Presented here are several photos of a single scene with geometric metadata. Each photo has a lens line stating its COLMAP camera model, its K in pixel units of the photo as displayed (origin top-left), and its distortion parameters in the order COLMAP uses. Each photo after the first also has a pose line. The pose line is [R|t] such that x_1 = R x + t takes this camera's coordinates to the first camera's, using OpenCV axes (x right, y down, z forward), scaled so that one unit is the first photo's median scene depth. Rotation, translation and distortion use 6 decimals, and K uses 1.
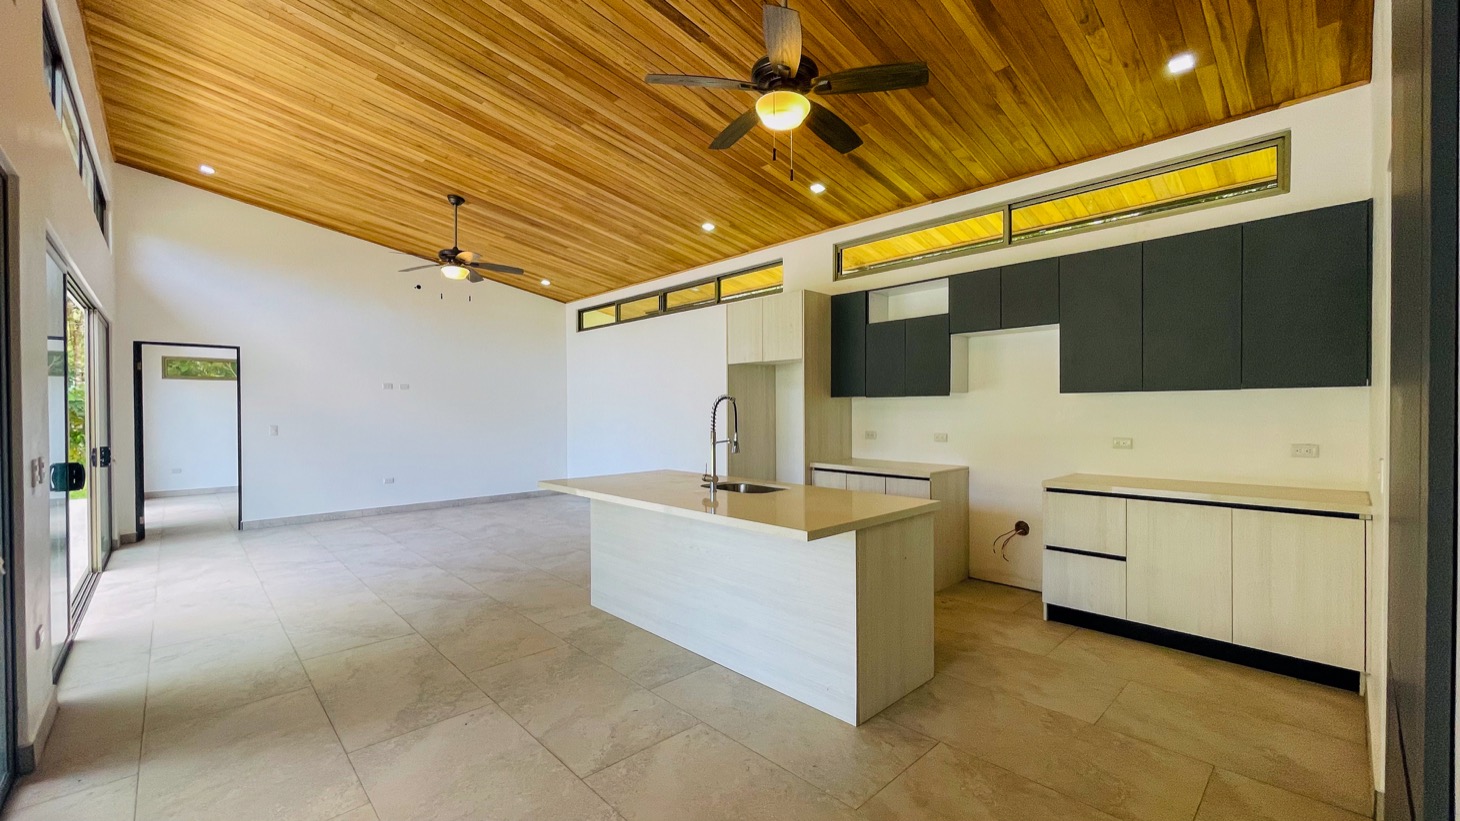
lens RADIAL K [[595.2, 0, 727.5], [0, 595.2, 414.3], [0, 0, 1]] dist [-0.000453, 0.004793]
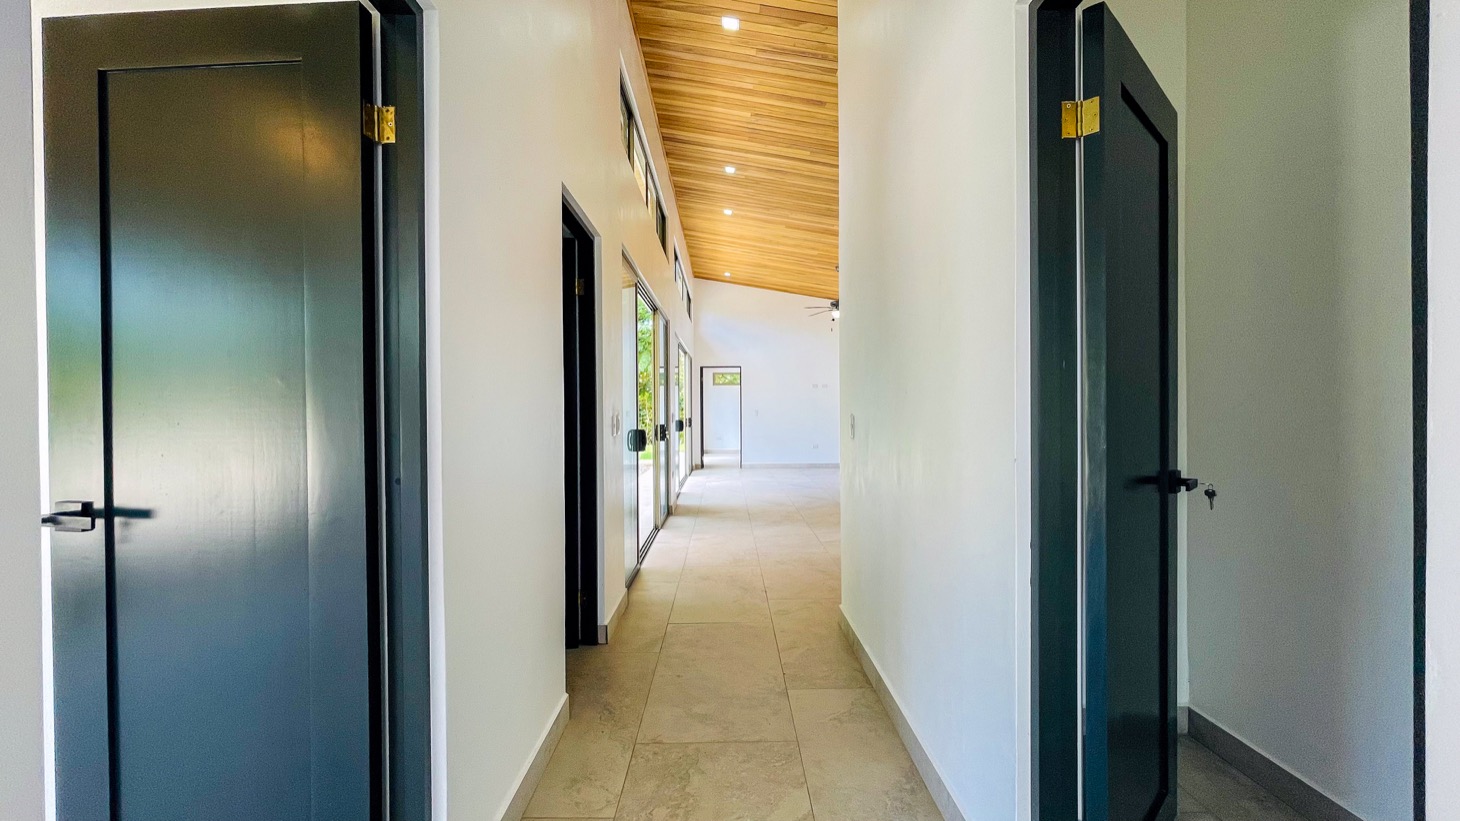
lens RADIAL K [[595.2, 0, 727.5], [0, 595.2, 414.3], [0, 0, 1]] dist [-0.000453, 0.004793]
pose [[0.735650, 0.002530, -0.677357, 0.070926], [-0.002569, 0.999996, 0.000945, 0.005758], [0.677357, 0.001044, 0.735654, -0.067215]]
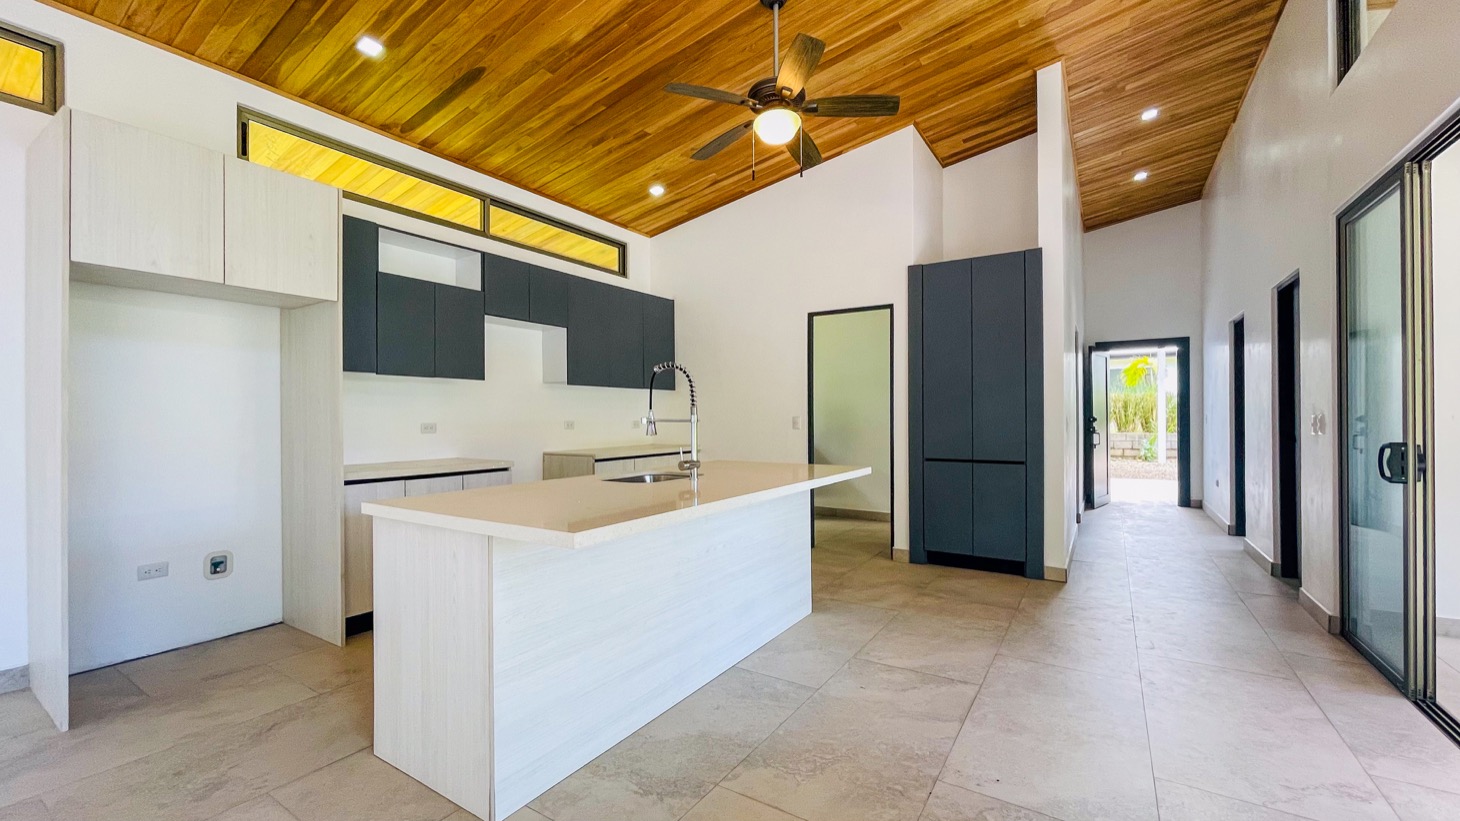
lens RADIAL K [[593.3, 0, 725.0], [0, 593.3, 413.2], [0, 0, 1]] dist [-0.000249, -0.000090]
pose [[-0.243913, 0.011916, 0.969724, -0.731911], [0.013967, 0.999864, -0.008773, 0.039963], [-0.969696, 0.011404, -0.244047, 1.018126]]
